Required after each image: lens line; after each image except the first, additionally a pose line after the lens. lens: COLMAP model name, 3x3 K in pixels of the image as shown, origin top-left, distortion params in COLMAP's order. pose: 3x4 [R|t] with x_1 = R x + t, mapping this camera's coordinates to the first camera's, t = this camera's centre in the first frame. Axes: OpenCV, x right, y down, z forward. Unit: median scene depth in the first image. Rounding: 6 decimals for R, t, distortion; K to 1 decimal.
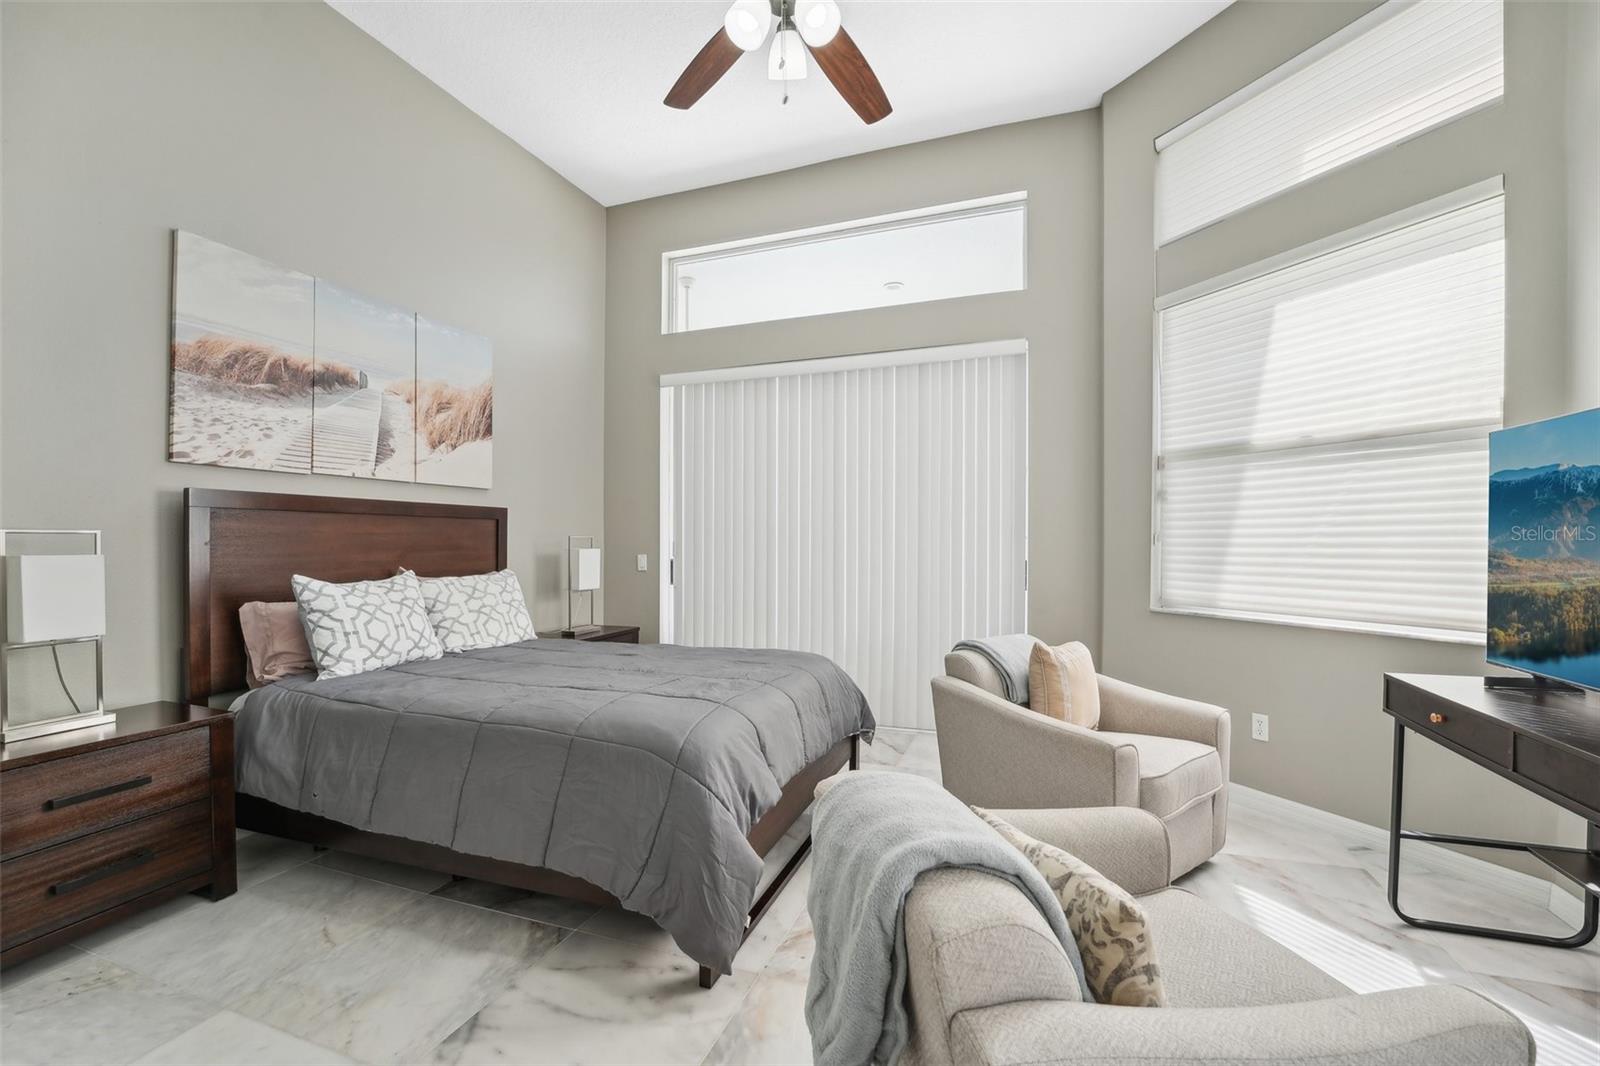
lens RADIAL K [[683.0, 0, 788.5], [0, 683.0, 546.2], [0, 0, 1]] dist [-0.001221, 0.000010]
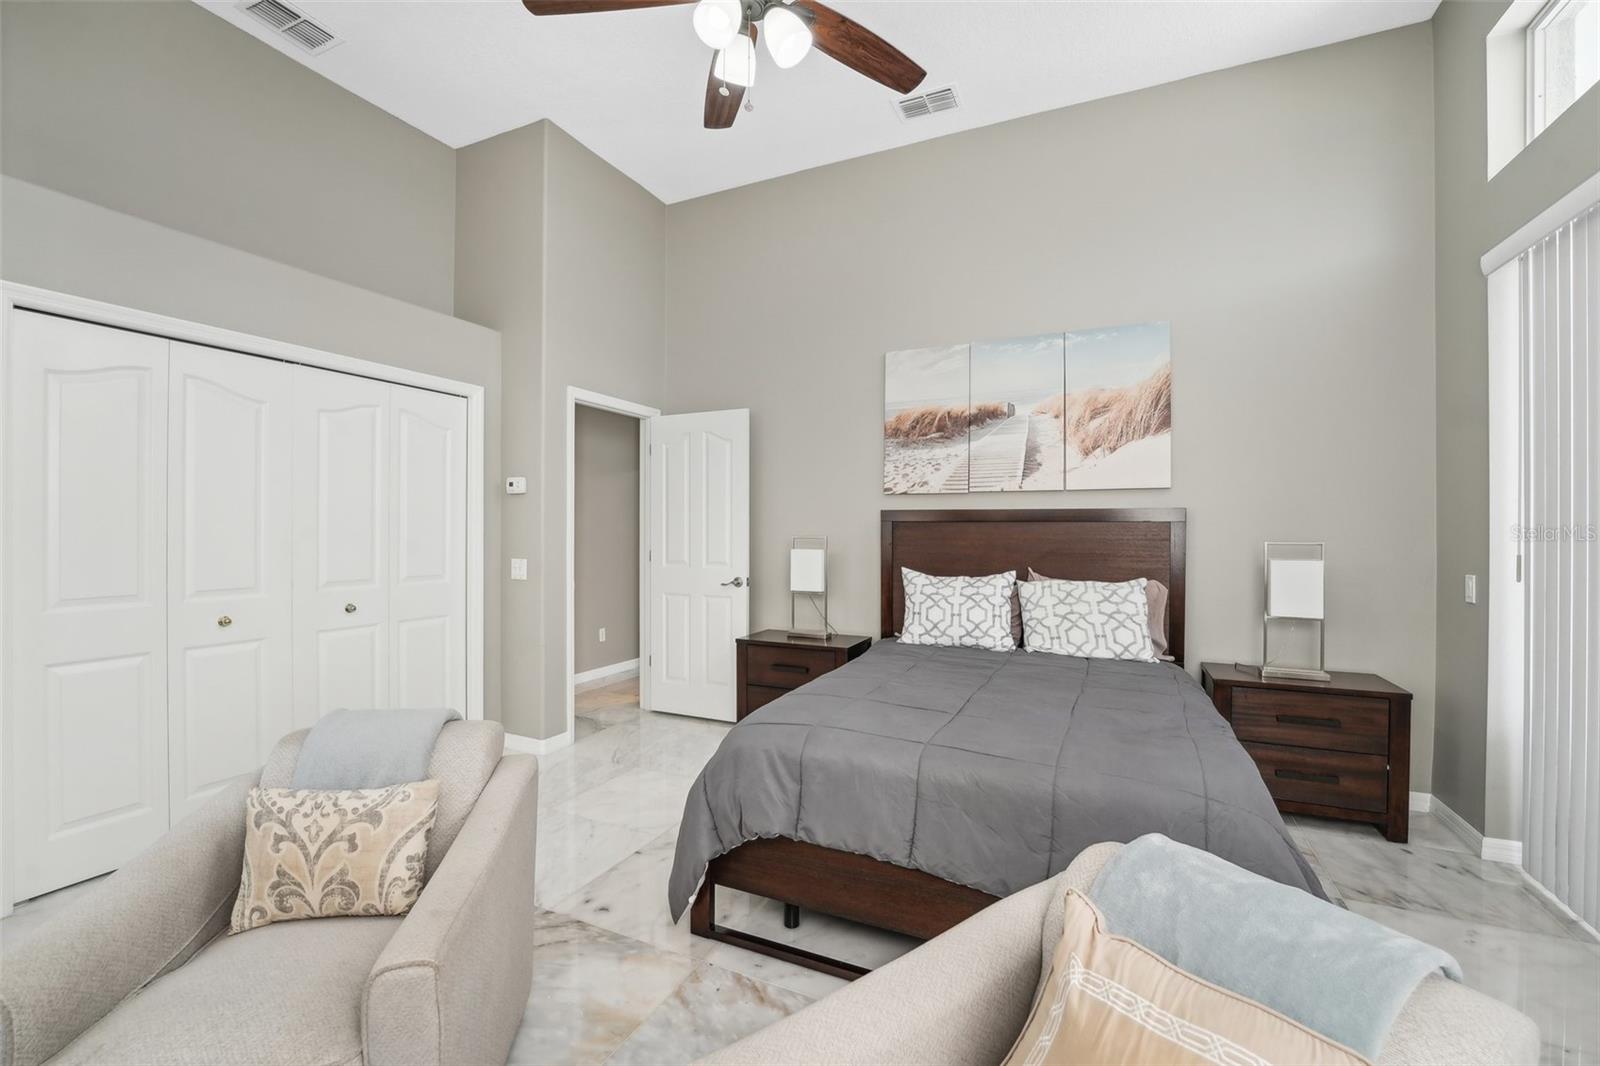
lens RADIAL K [[683.0, 0, 790.0], [0, 683.0, 521.7], [0, 0, 1]] dist [-0.001221, 0.000010]
pose [[-0.069733, -0.025123, -0.997249, 0.581689], [-0.018110, 0.999550, -0.023915, -0.011788], [0.997401, 0.016393, -0.070157, 0.691457]]
